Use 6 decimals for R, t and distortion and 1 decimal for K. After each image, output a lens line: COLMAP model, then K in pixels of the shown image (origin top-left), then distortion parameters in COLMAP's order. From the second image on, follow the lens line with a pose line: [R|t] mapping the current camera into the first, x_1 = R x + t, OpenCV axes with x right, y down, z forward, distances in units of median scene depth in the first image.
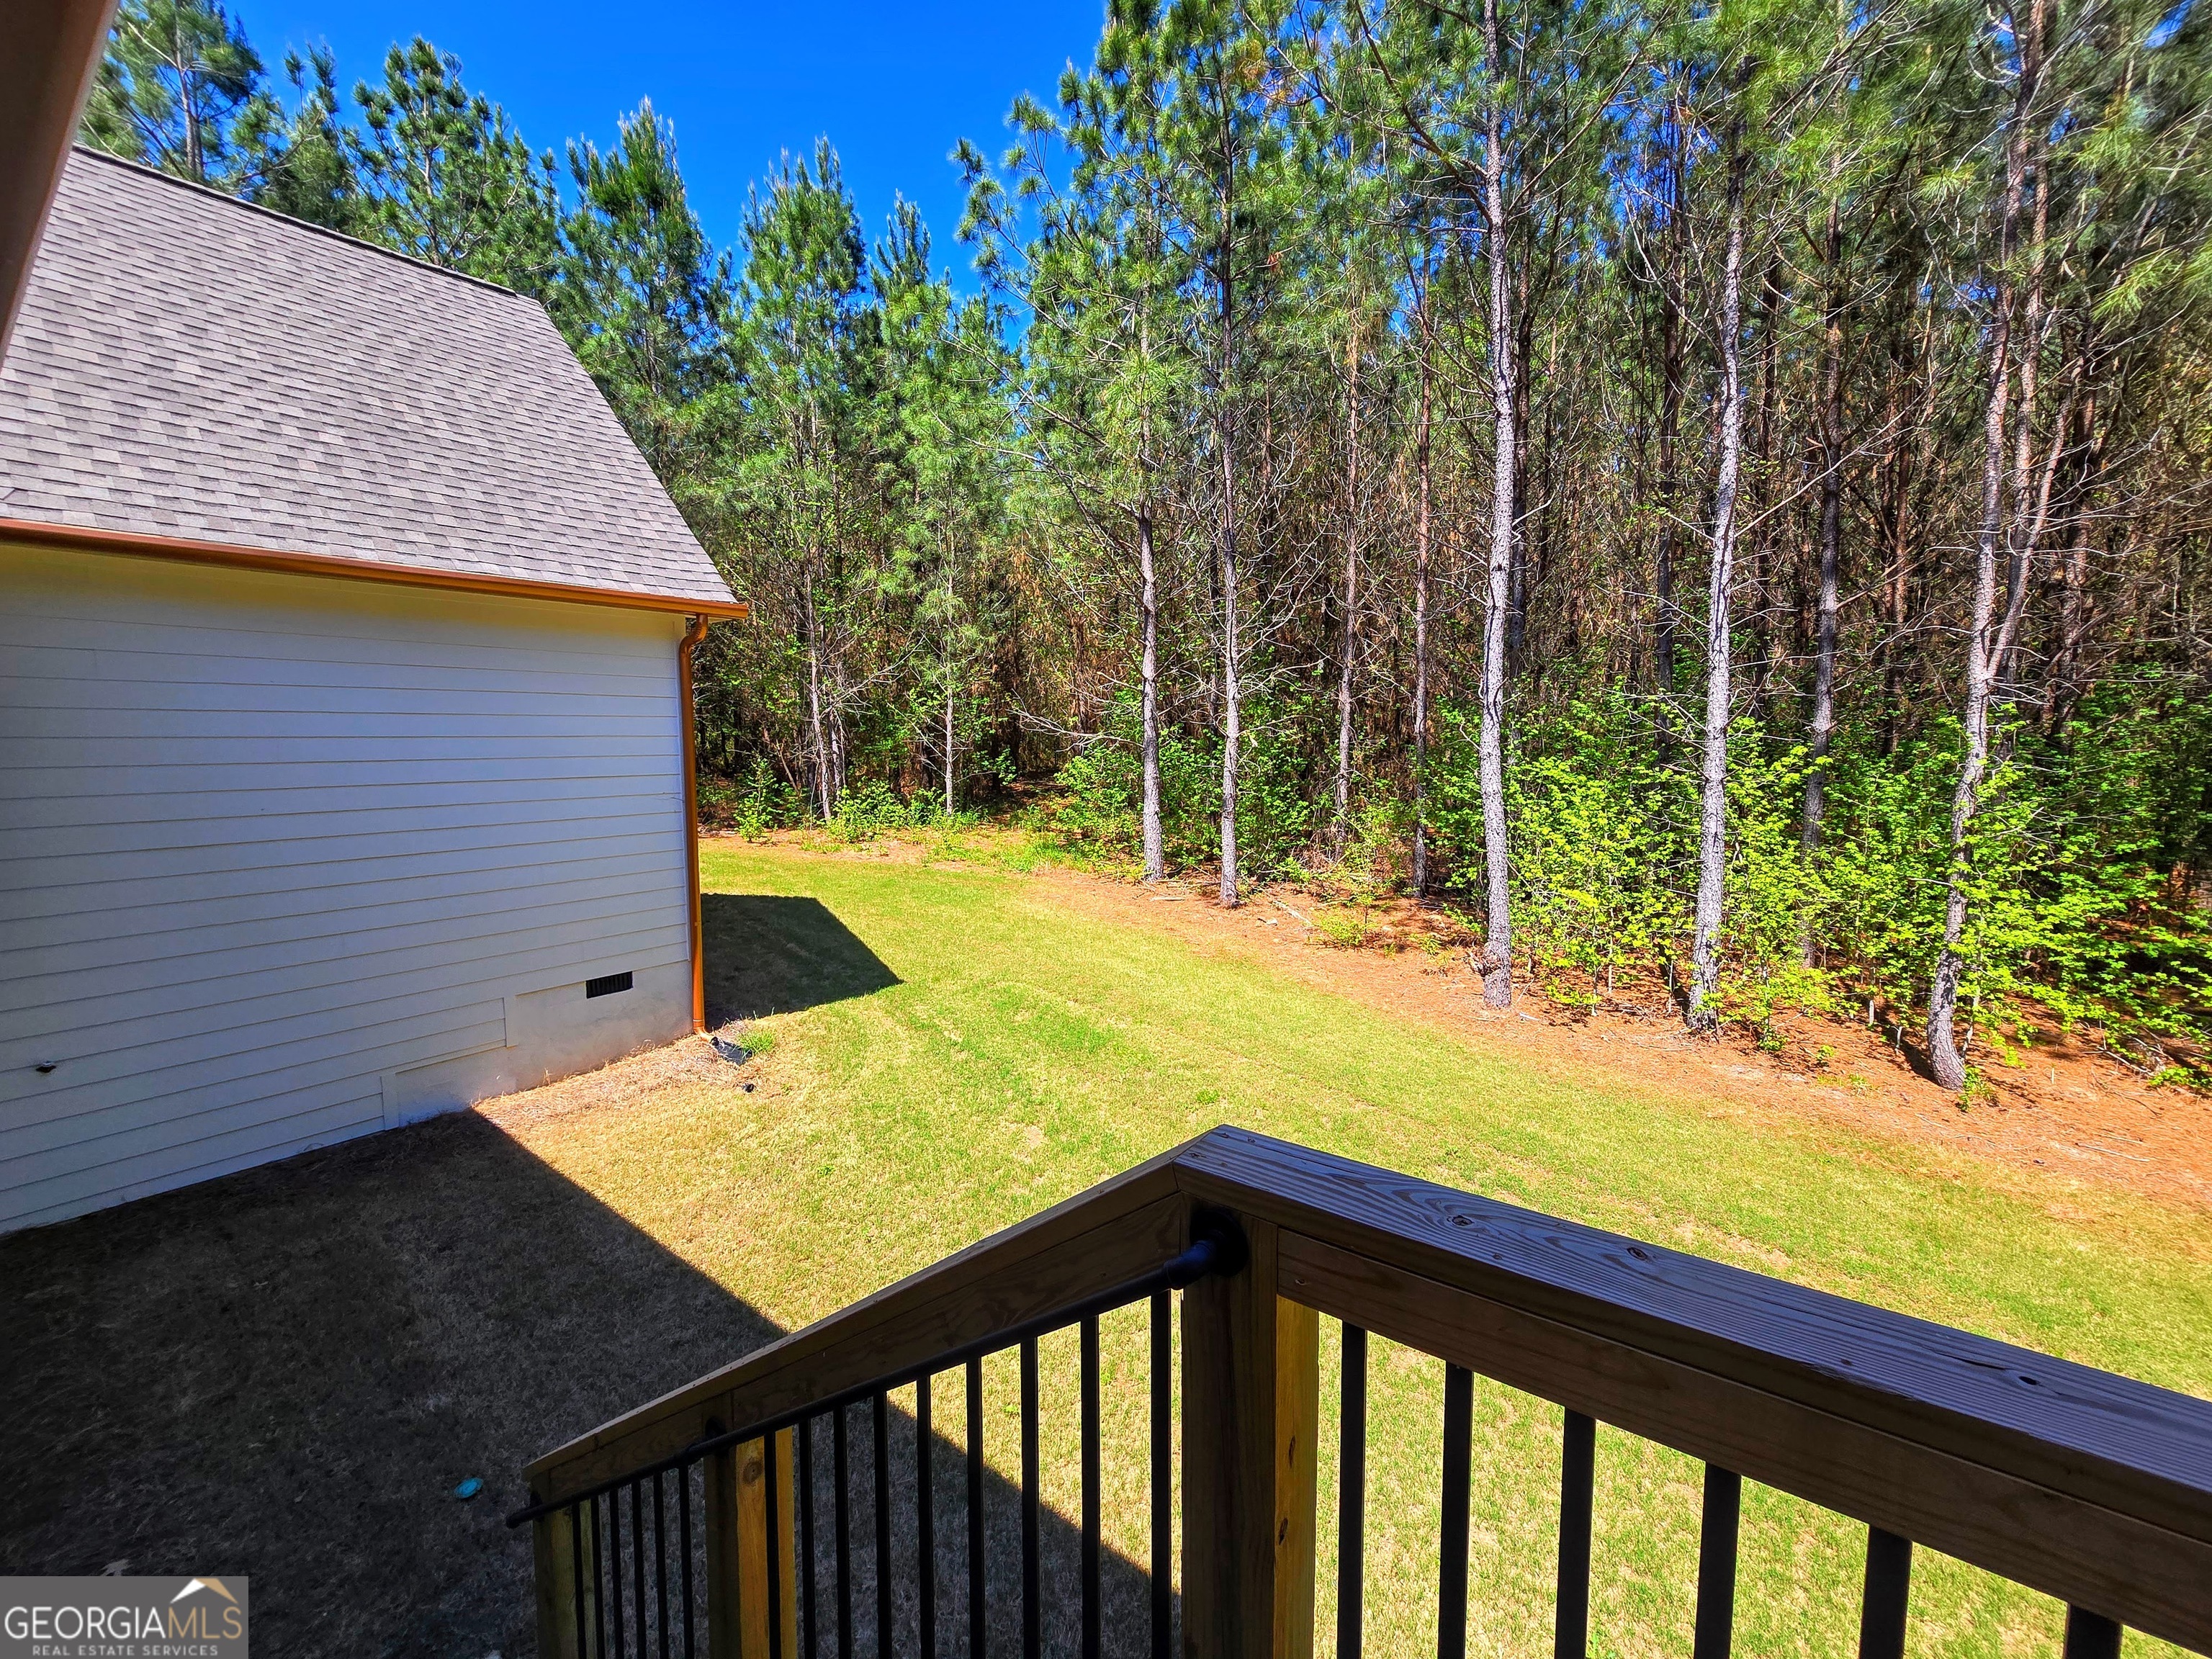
lens RADIAL K [[914.9, 0, 1112.9], [0, 914.9, 803.5], [0, 0, 1]] dist [-0.007548, 0.004312]
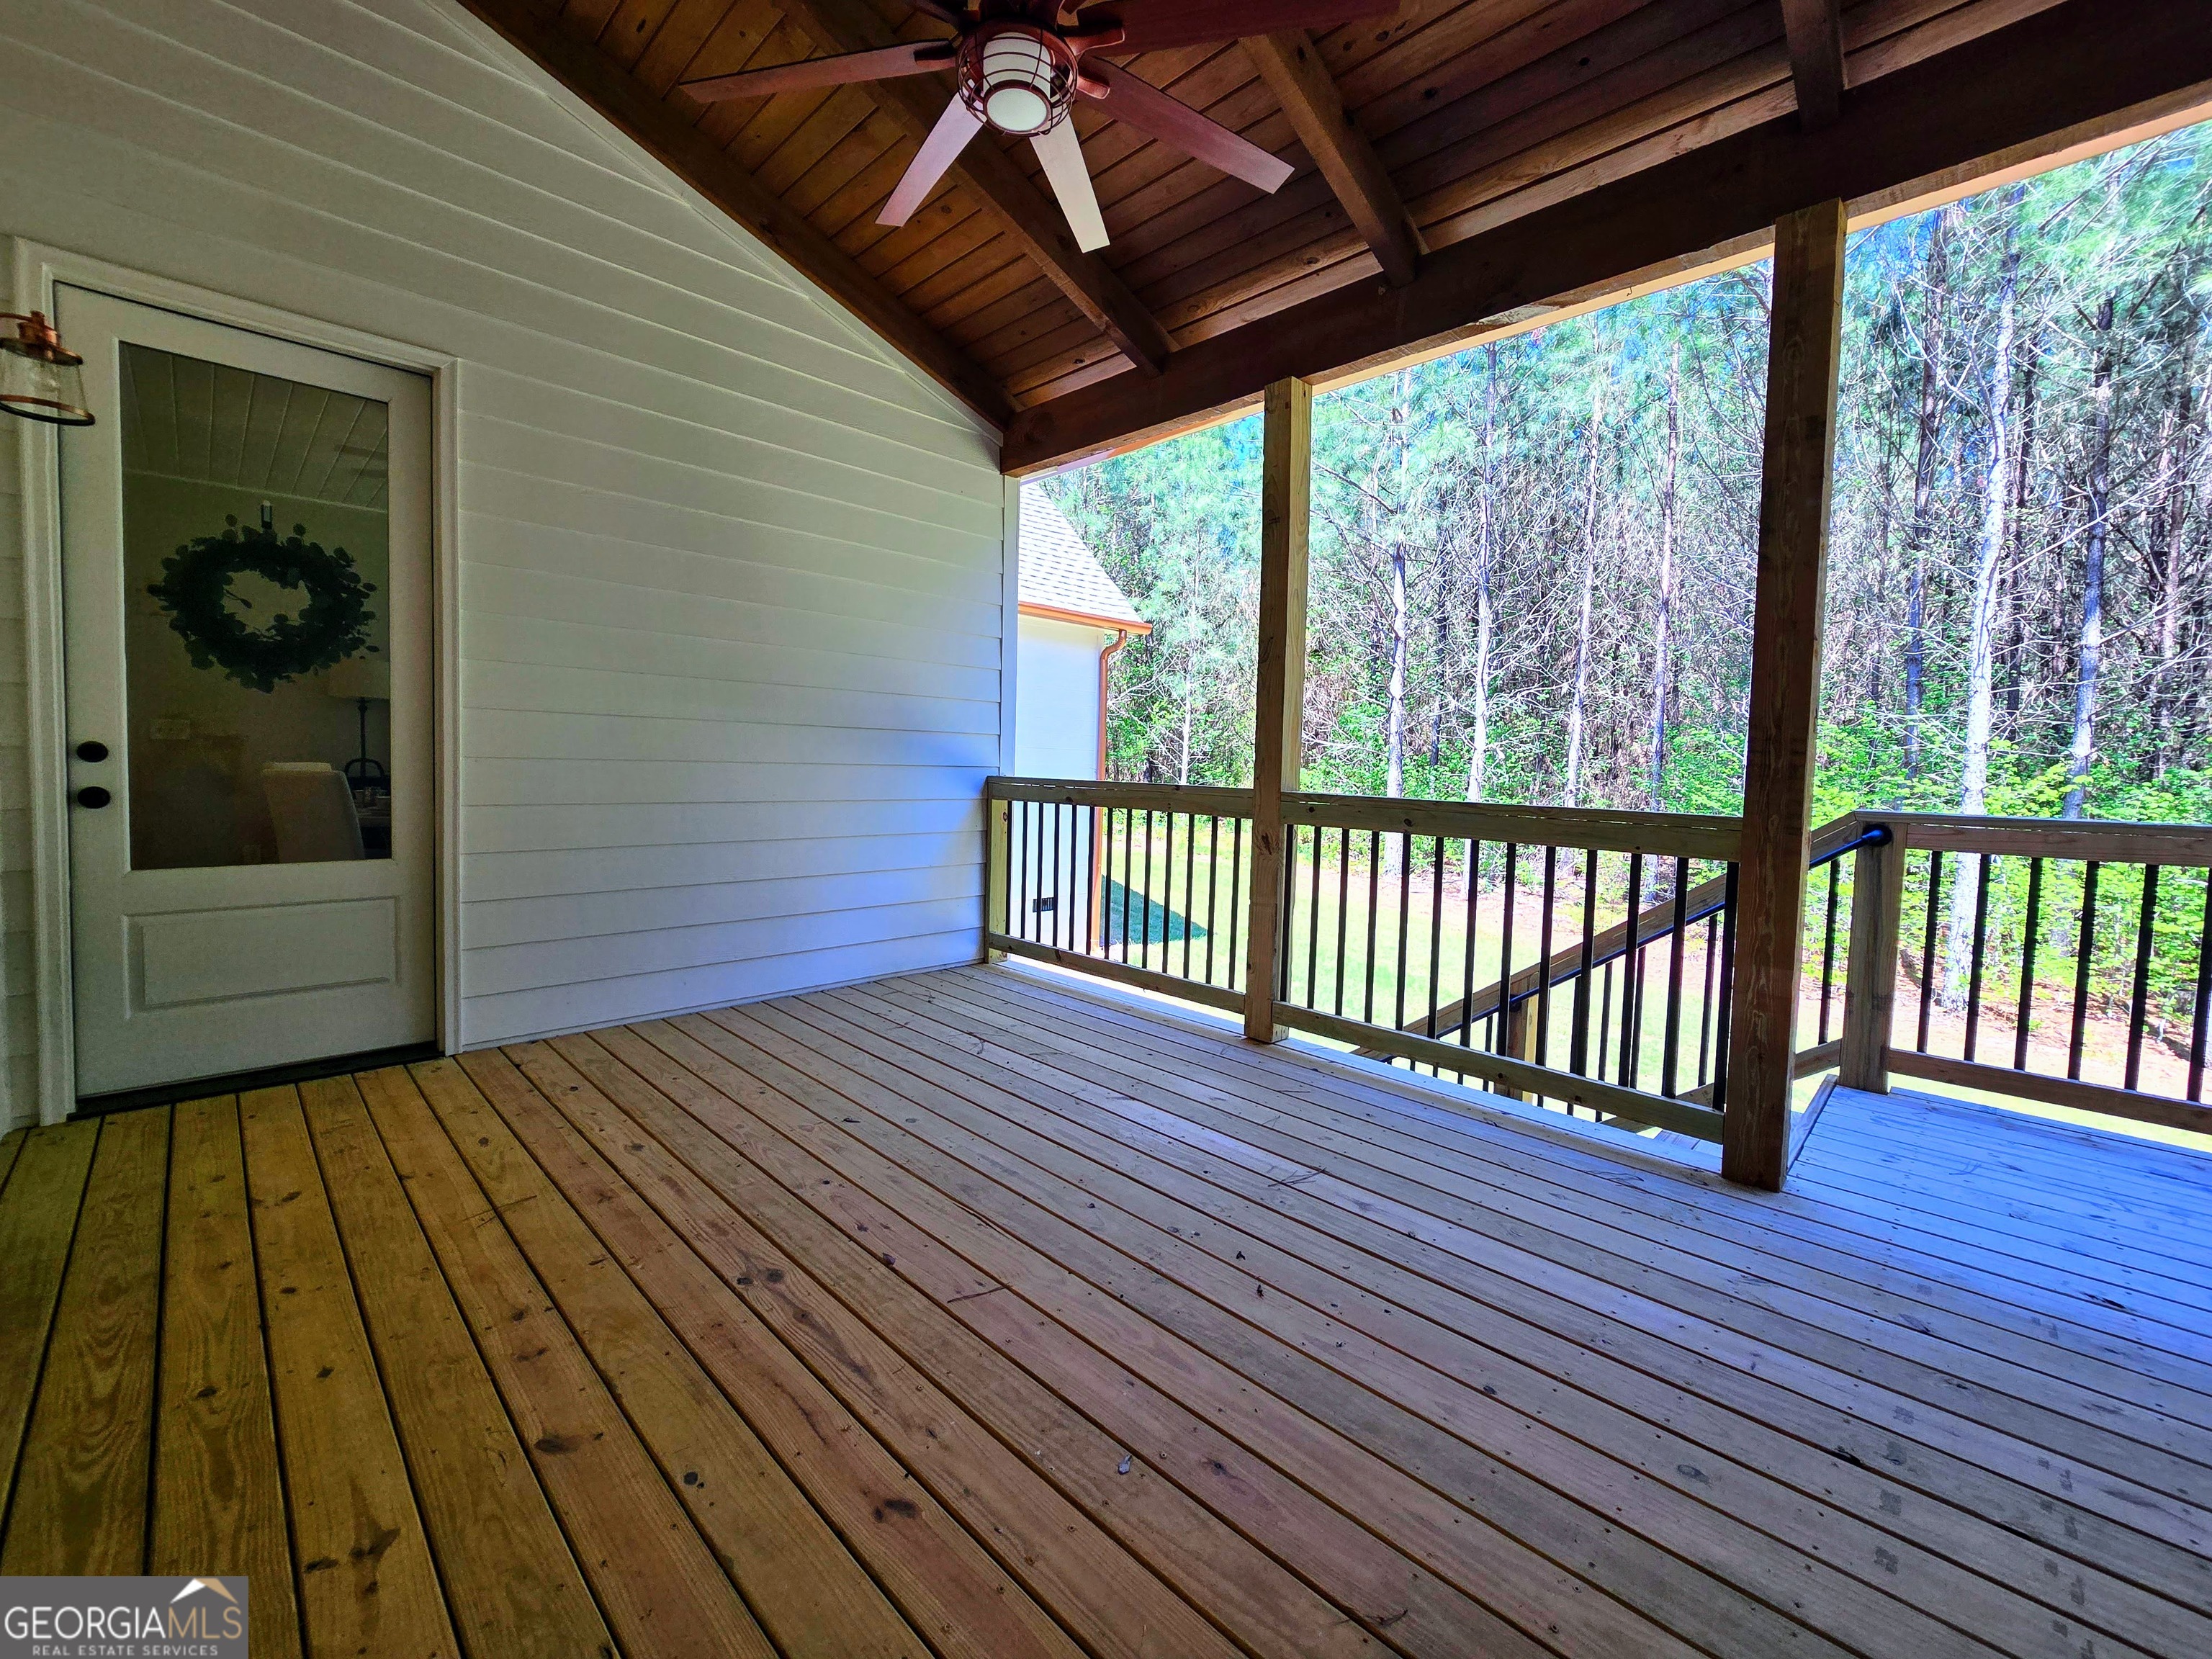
lens RADIAL K [[914.9, 0, 1112.9], [0, 914.9, 803.5], [0, 0, 1]] dist [-0.007548, 0.004312]
pose [[0.988137, 0.042351, -0.147617, -0.147859], [-0.046966, 0.998506, -0.027918, 0.047139], [0.146214, 0.034520, 0.988650, -0.177904]]
